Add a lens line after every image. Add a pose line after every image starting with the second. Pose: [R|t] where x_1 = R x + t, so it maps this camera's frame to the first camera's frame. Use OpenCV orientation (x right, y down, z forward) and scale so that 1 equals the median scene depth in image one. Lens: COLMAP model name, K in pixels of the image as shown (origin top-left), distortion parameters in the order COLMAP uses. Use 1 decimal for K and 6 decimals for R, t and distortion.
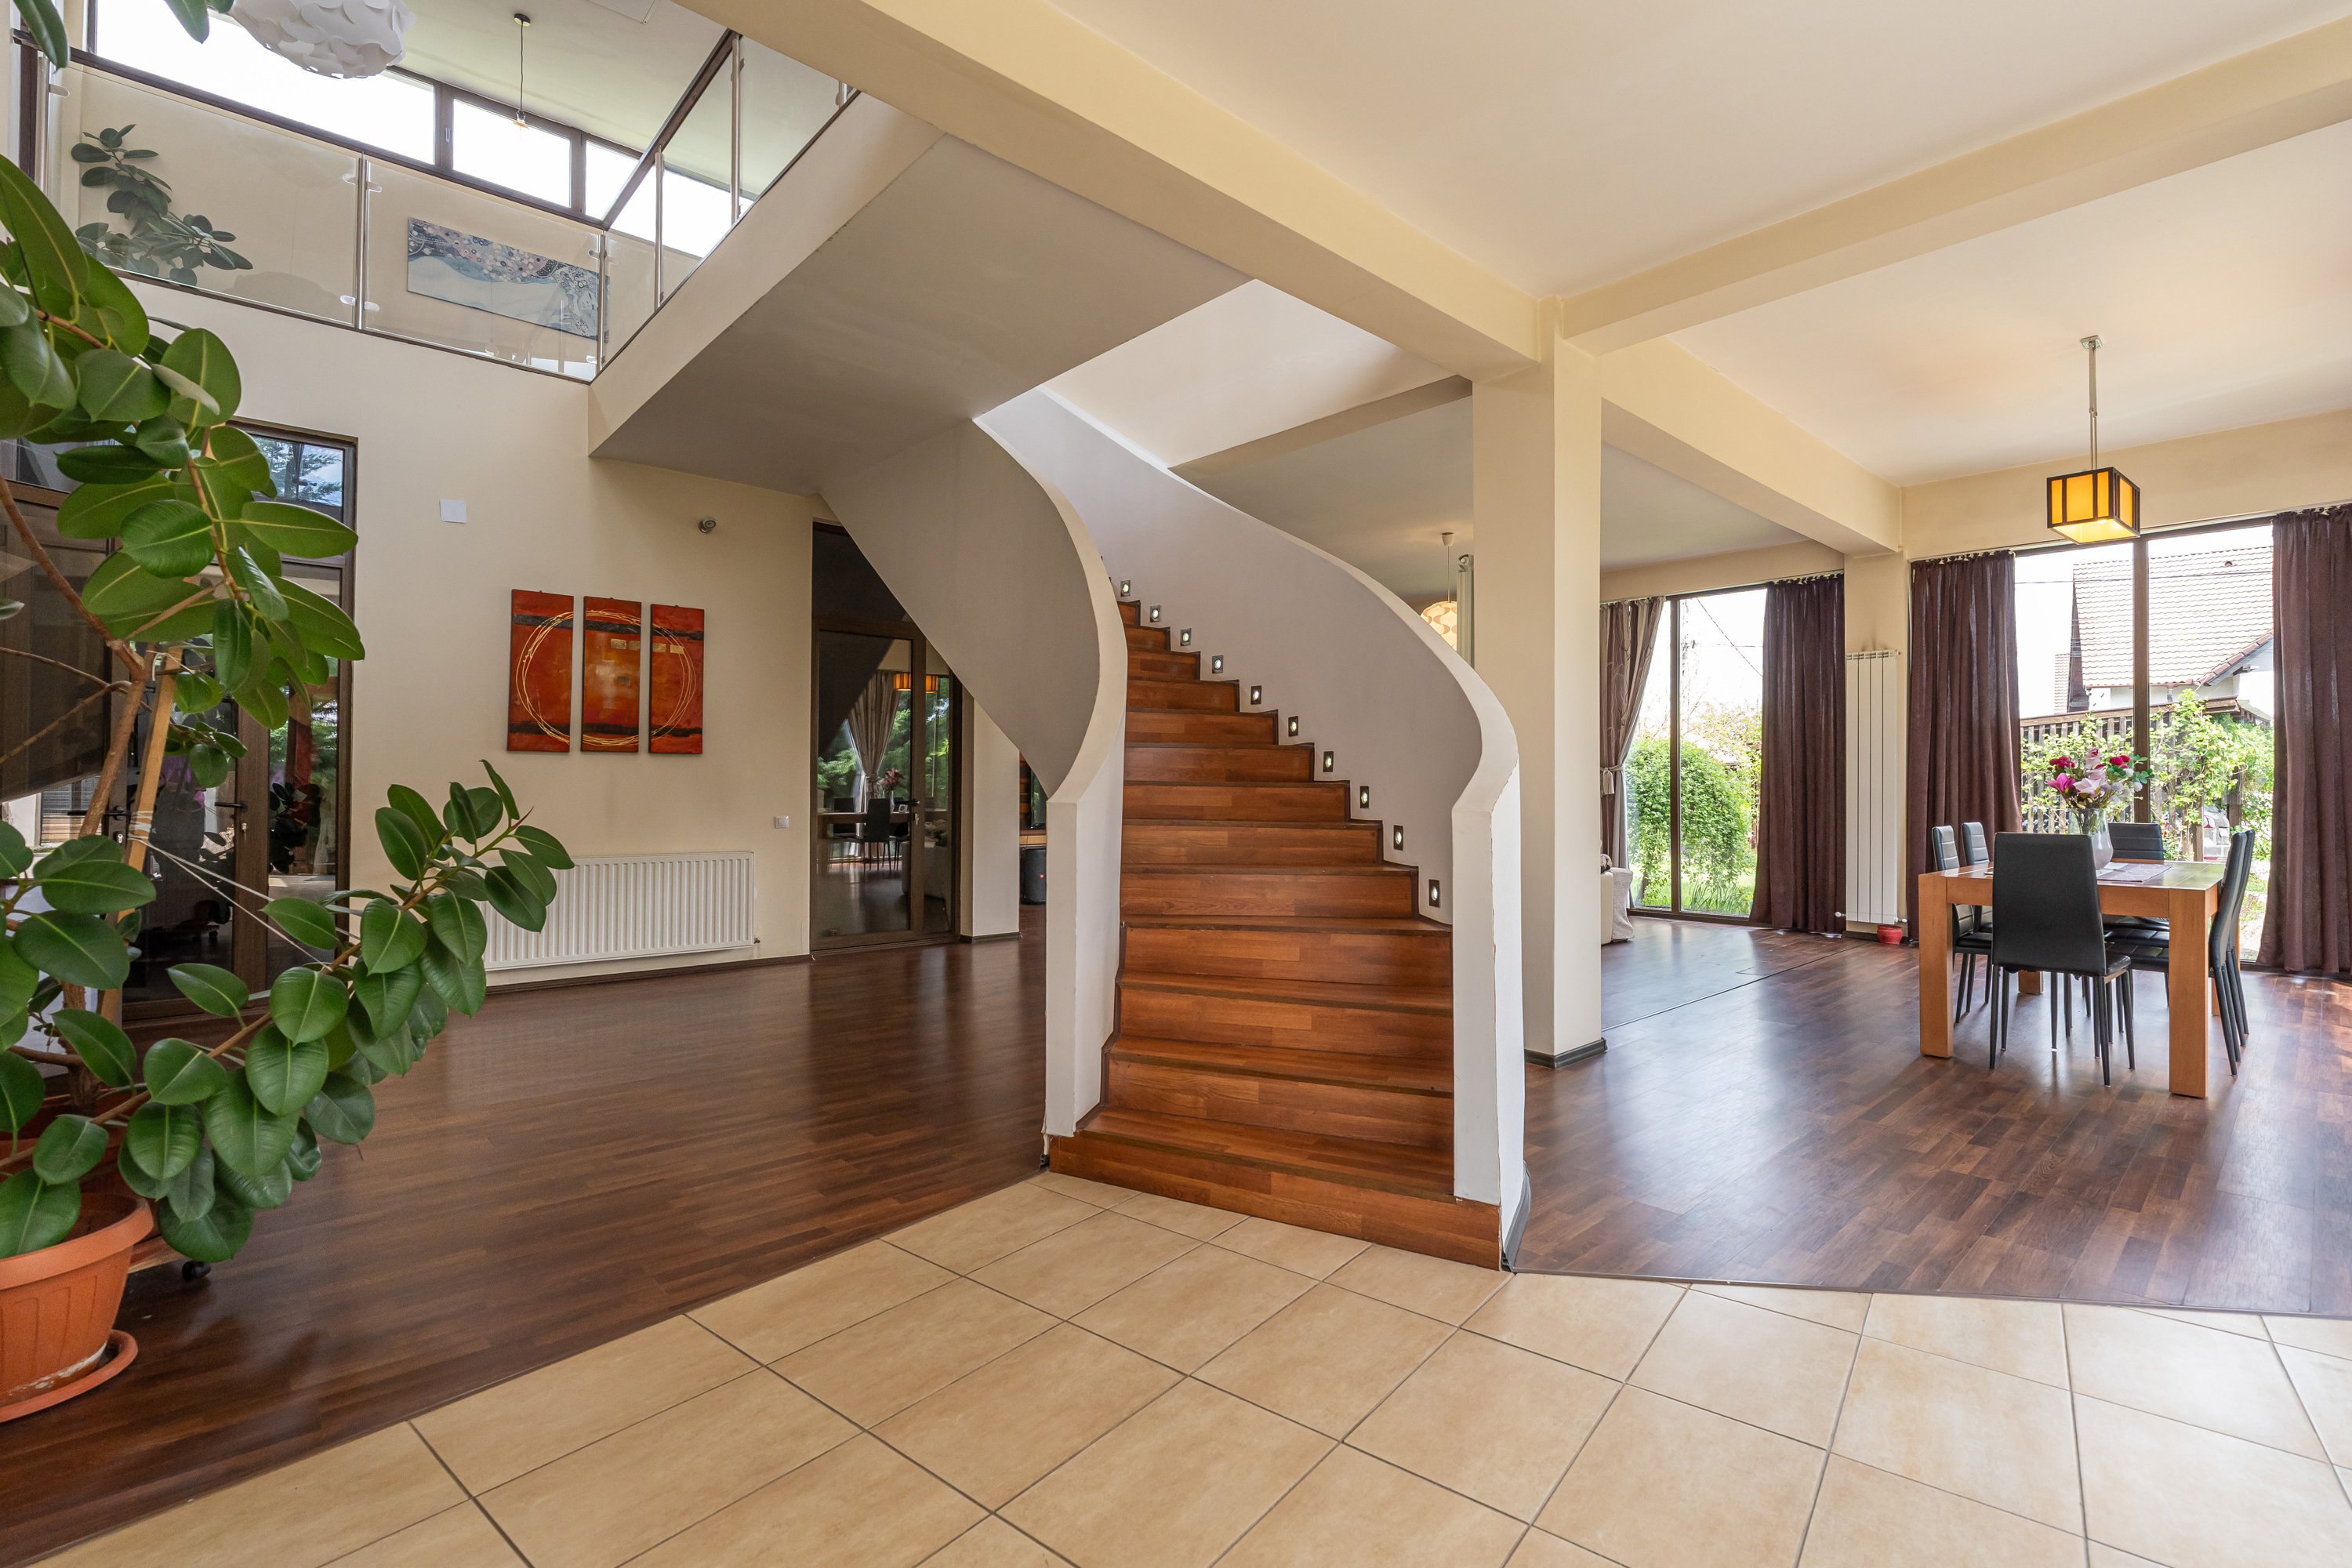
lens RADIAL K [[1063.2, 0, 1176.0], [0, 1063.2, 784.0], [0, 0, 1]] dist [-0.001149, 0.000200]
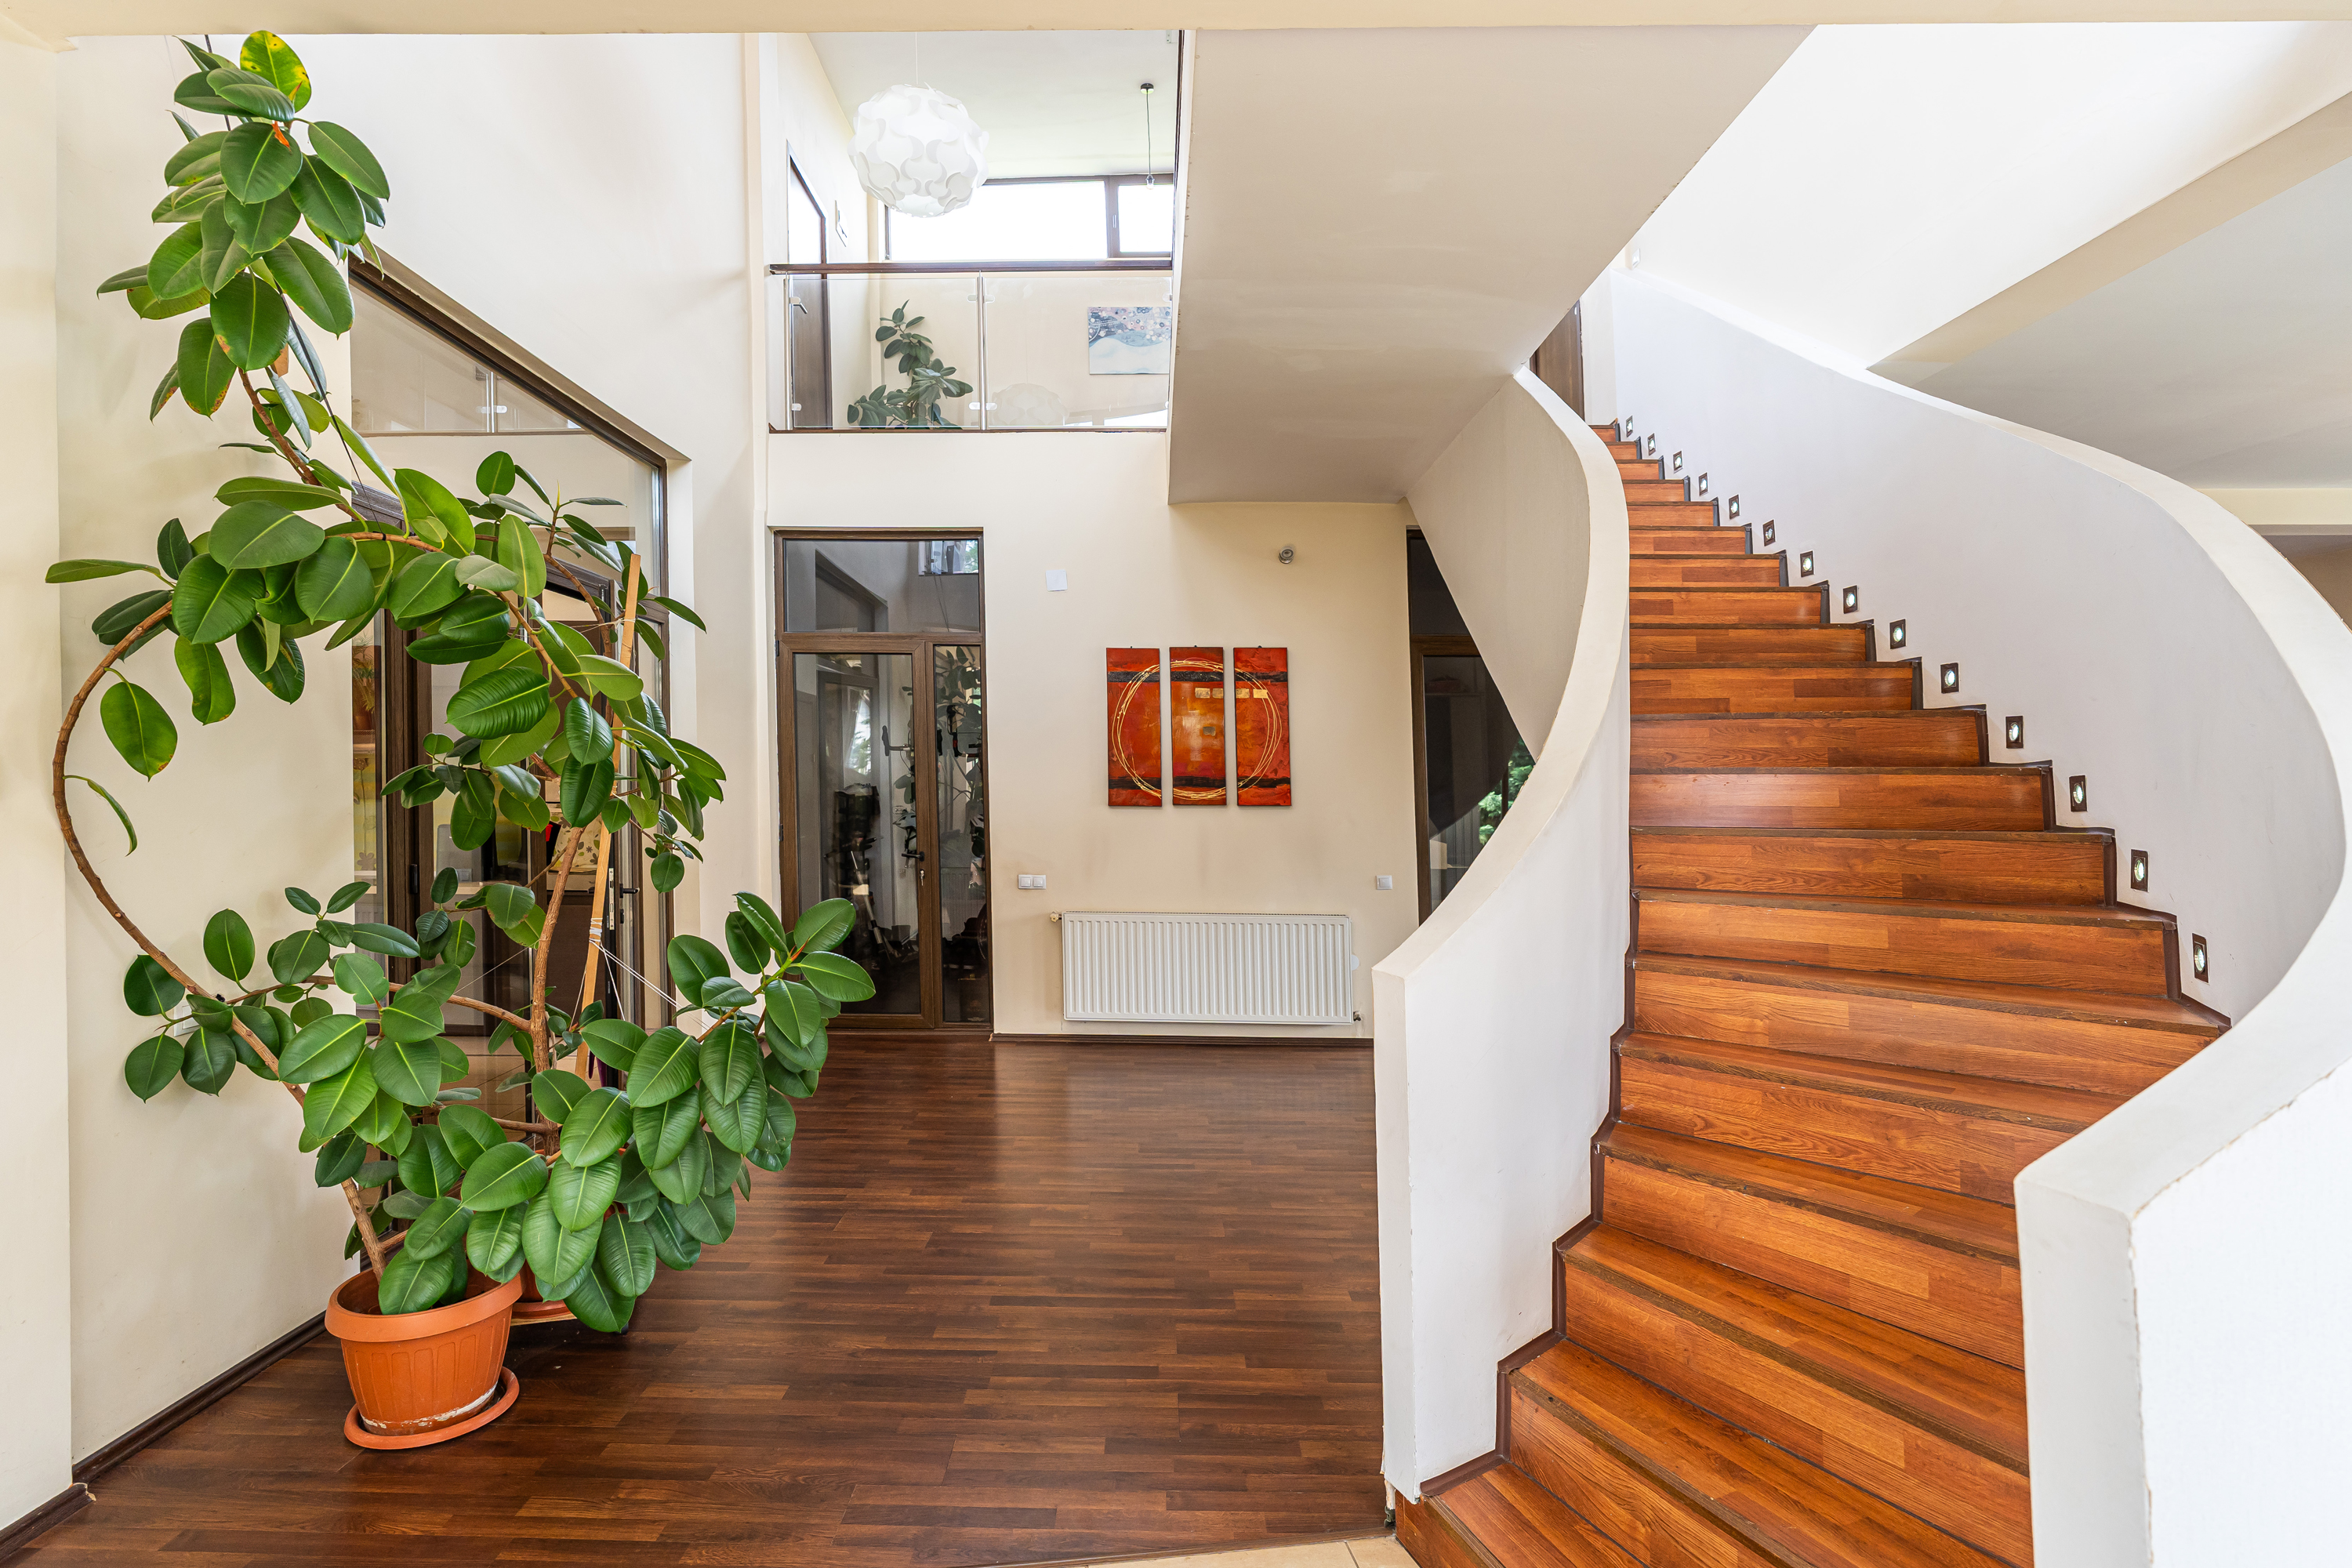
lens RADIAL K [[1149.5, 0, 1129.4], [0, 1149.5, 759.3], [0, 0, 1]] dist [-0.003319, 0.000451]
pose [[0.725649, -0.015195, -0.687897, 0.137292], [0.001700, 0.999793, -0.020290, -0.051753], [0.688063, 0.013554, 0.725525, 0.207860]]
